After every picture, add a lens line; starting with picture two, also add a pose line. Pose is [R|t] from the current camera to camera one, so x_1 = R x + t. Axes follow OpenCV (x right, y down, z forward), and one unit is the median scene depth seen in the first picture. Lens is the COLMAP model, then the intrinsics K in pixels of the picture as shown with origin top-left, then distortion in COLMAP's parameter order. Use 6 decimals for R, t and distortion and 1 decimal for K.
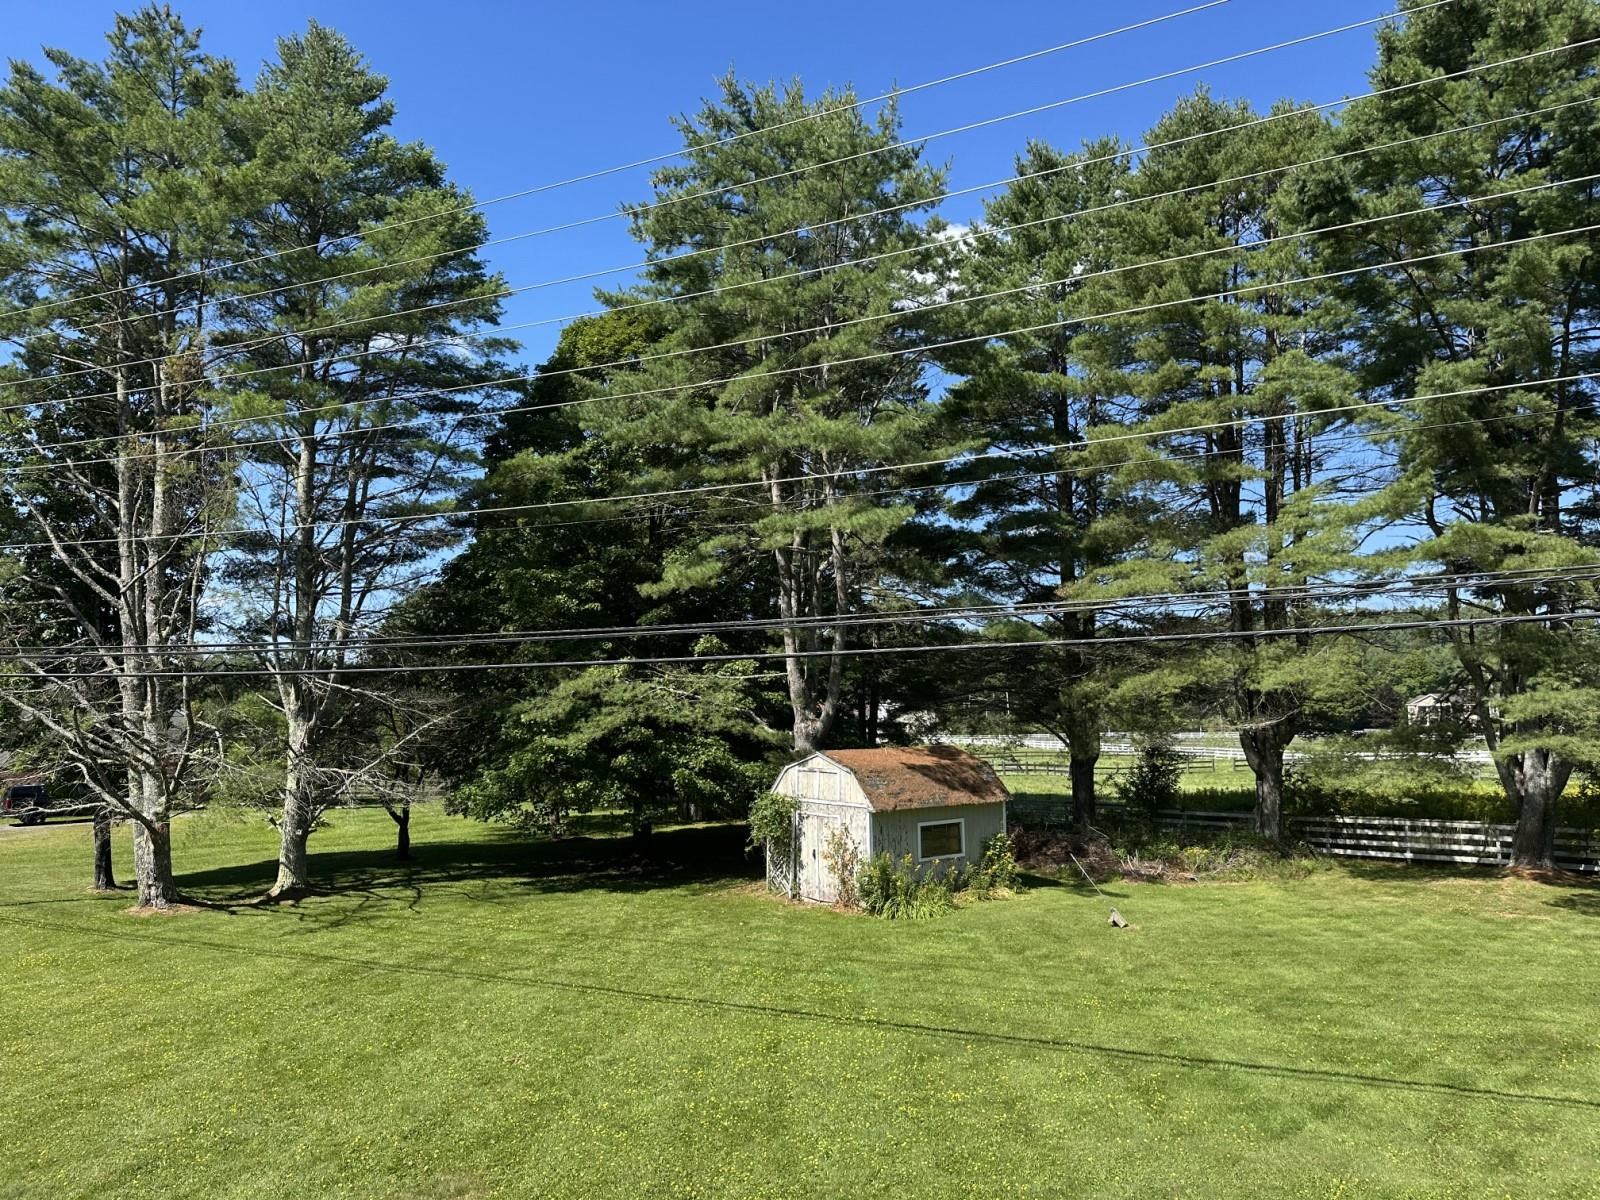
lens RADIAL K [[1135.2, 0, 800.0], [0, 1135.2, 600.0], [0, 0, 1]] dist [0.072896, -0.090582]
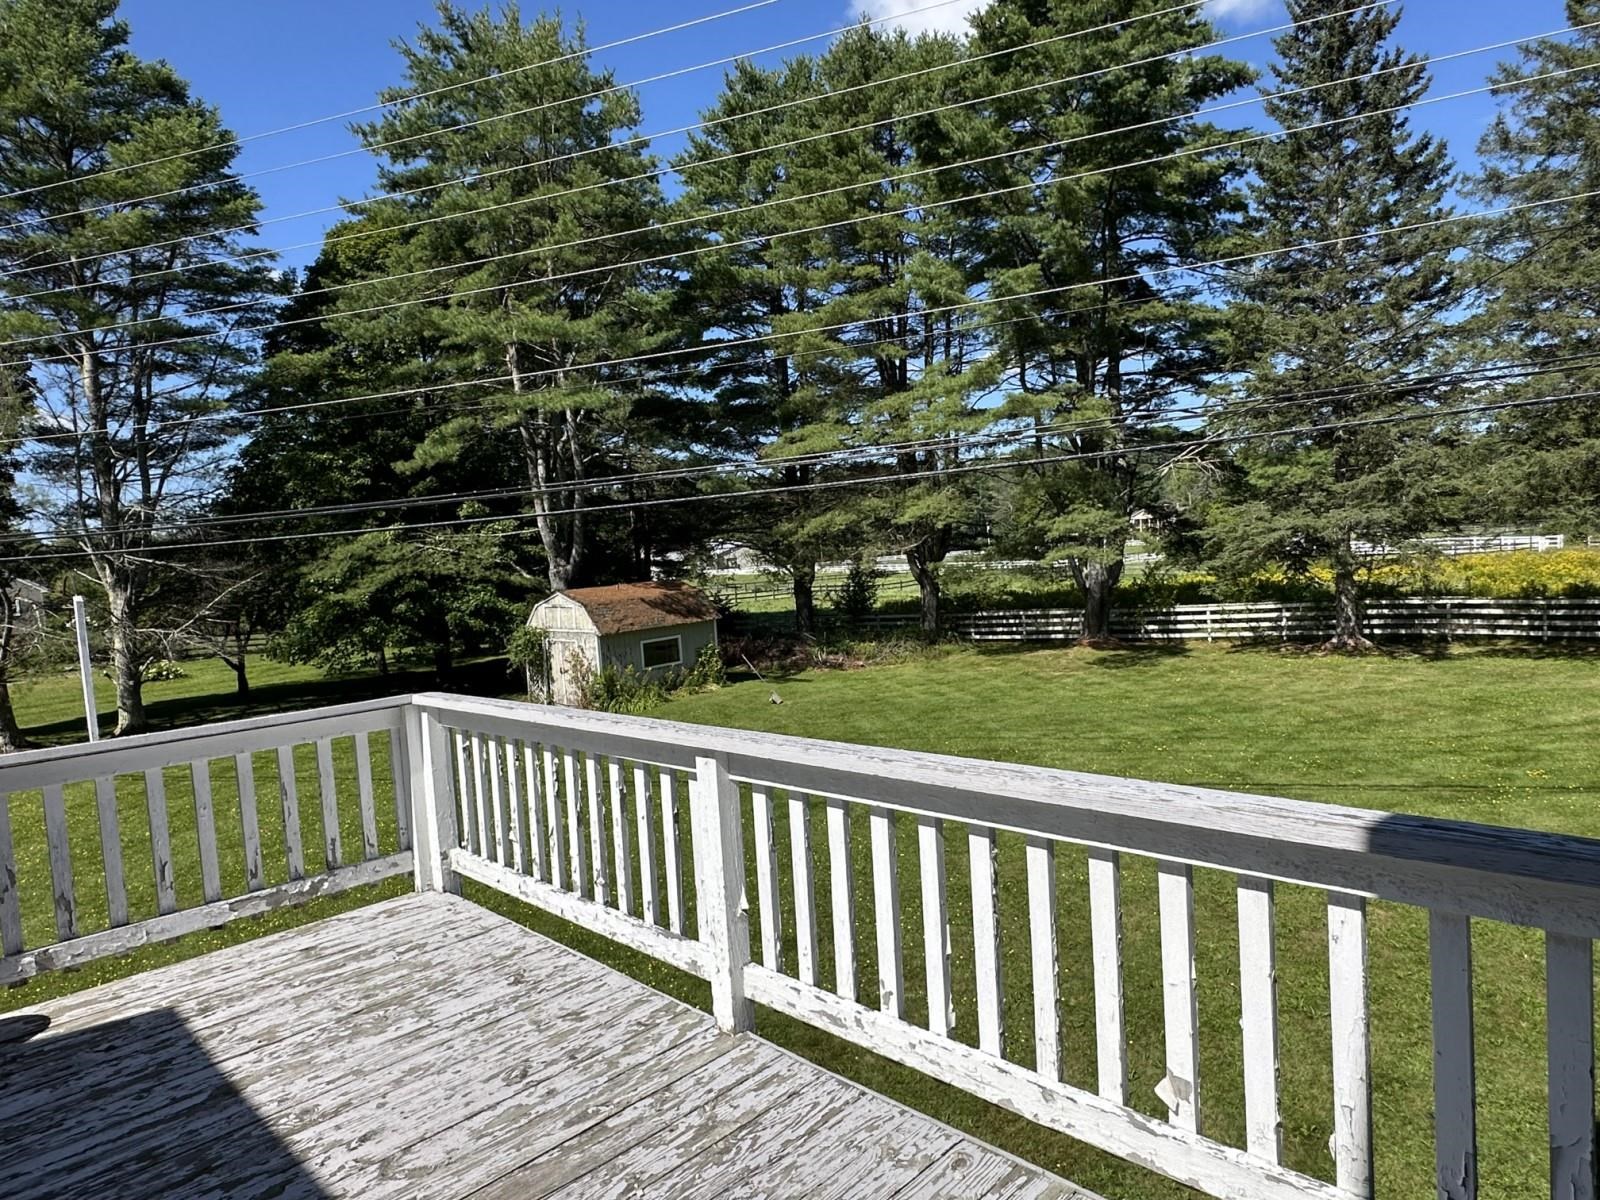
lens RADIAL K [[976.7, 0, 806.4], [0, 976.7, 613.9], [0, 0, 1]] dist [-0.001903, -0.003311]
pose [[0.986587, -0.067191, 0.148768, 0.109146], [0.041663, 0.984822, 0.168496, -0.010818], [-0.157832, -0.160037, 0.974411, -0.086640]]
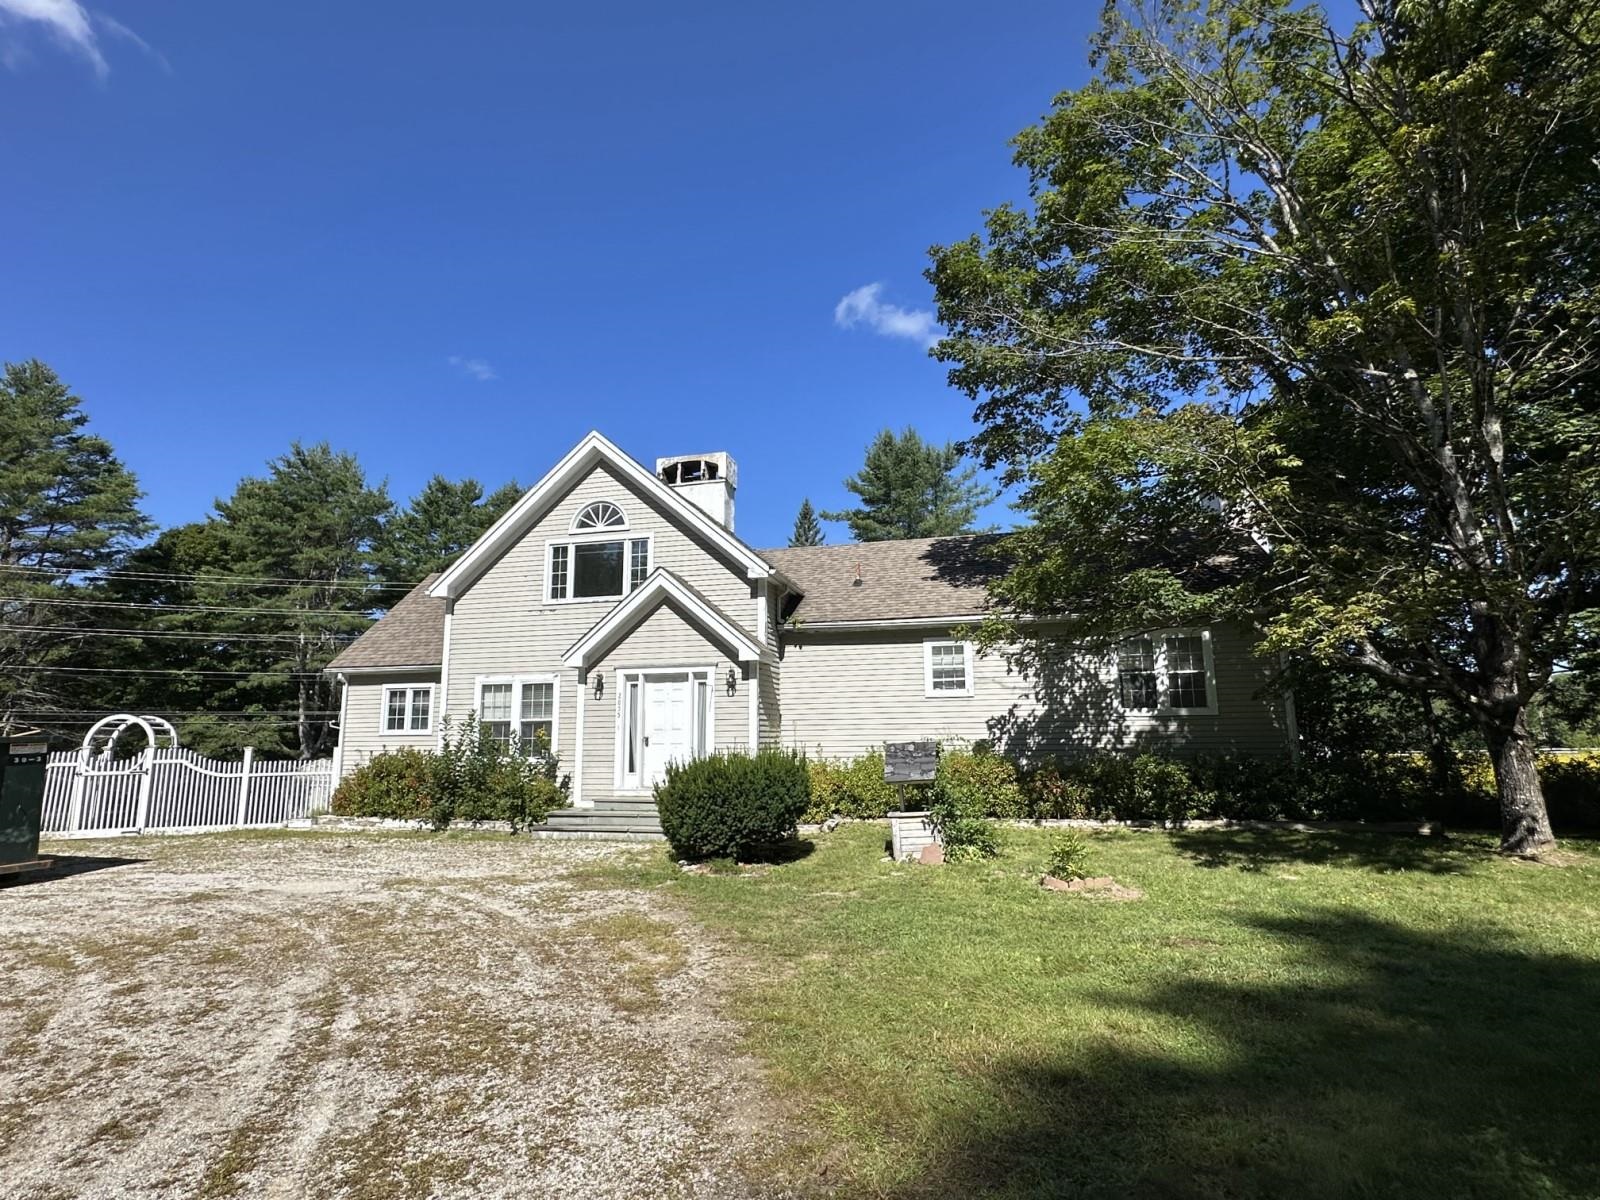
lens RADIAL K [[828.1, 0, 802.1], [0, 828.1, 601.4], [0, 0, 1]] dist [-0.013379, 0.000154]
pose [[0.774850, 0.101865, 0.623884, -0.269446], [-0.056628, 0.994148, -0.091990, -0.074479], [-0.629604, 0.035949, 0.776084, -0.812496]]
